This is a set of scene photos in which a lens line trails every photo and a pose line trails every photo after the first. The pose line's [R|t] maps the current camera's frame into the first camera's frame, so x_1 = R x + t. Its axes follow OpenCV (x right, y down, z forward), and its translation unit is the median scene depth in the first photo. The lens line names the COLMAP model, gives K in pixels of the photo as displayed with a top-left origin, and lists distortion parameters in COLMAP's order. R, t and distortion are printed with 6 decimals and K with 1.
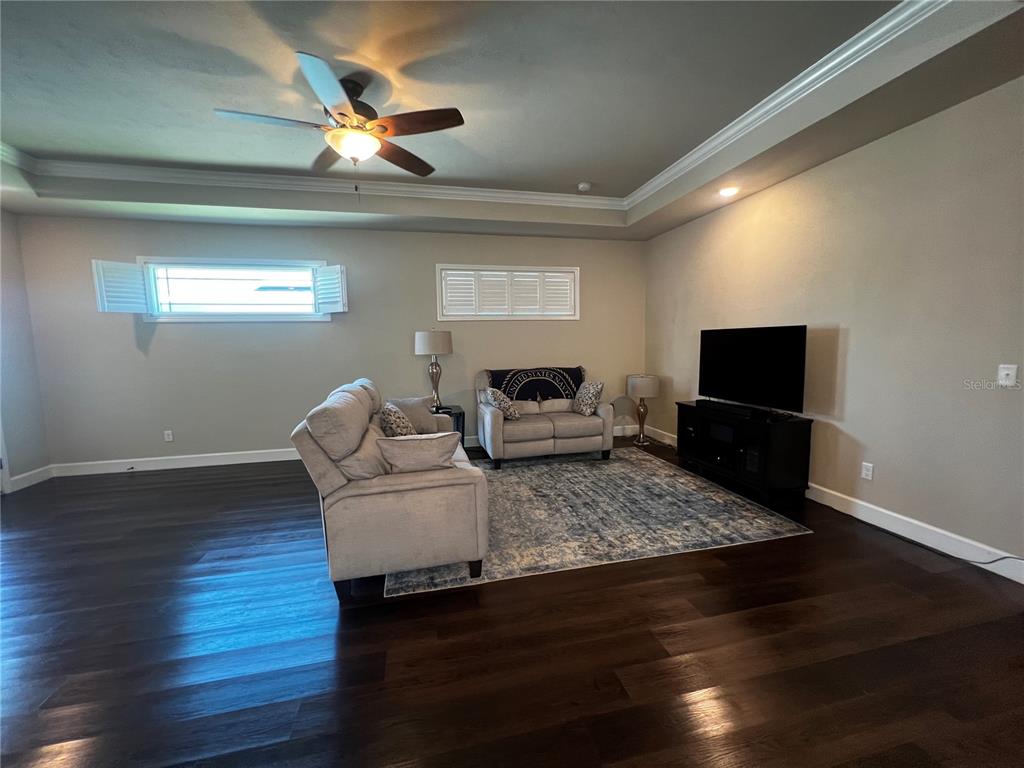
lens RADIAL K [[411.4, 0, 512.0], [0, 411.4, 384.0], [0, 0, 1]] dist [-0.001979, 0.000365]
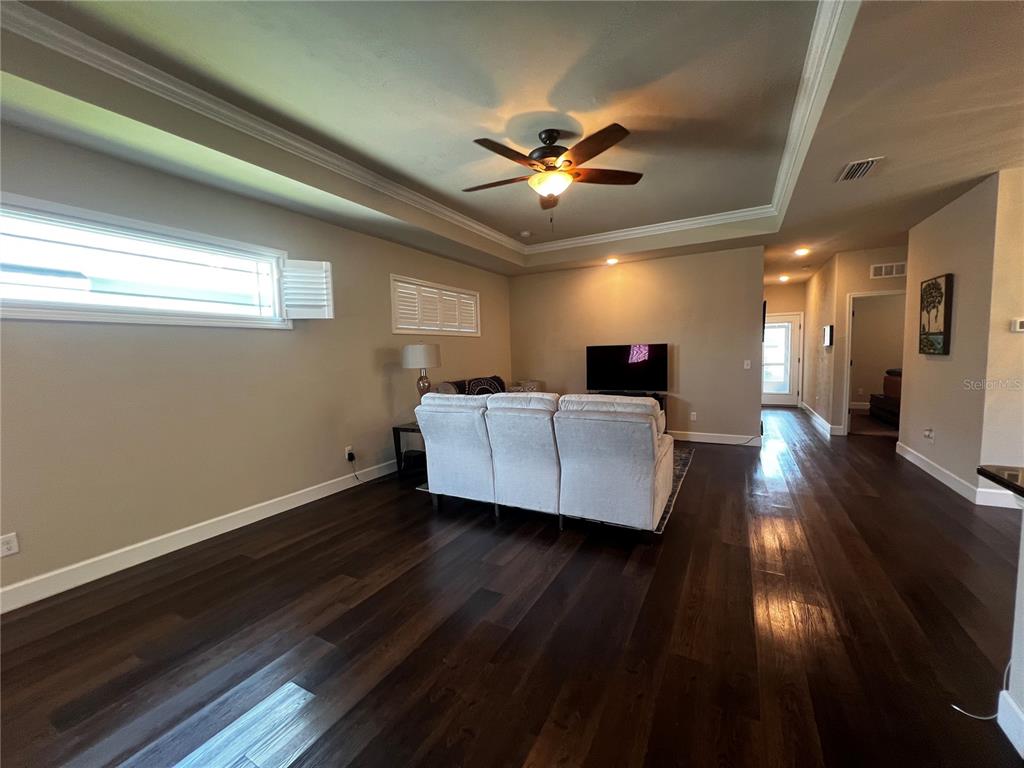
lens RADIAL K [[410.6, 0, 512.0], [0, 410.6, 384.0], [0, 0, 1]] dist [-0.001010, 0.000208]
pose [[0.664911, -0.057174, 0.744731, -0.774411], [0.091281, 0.995812, -0.005048, -0.010237], [-0.741324, 0.071336, 0.667345, 0.197260]]
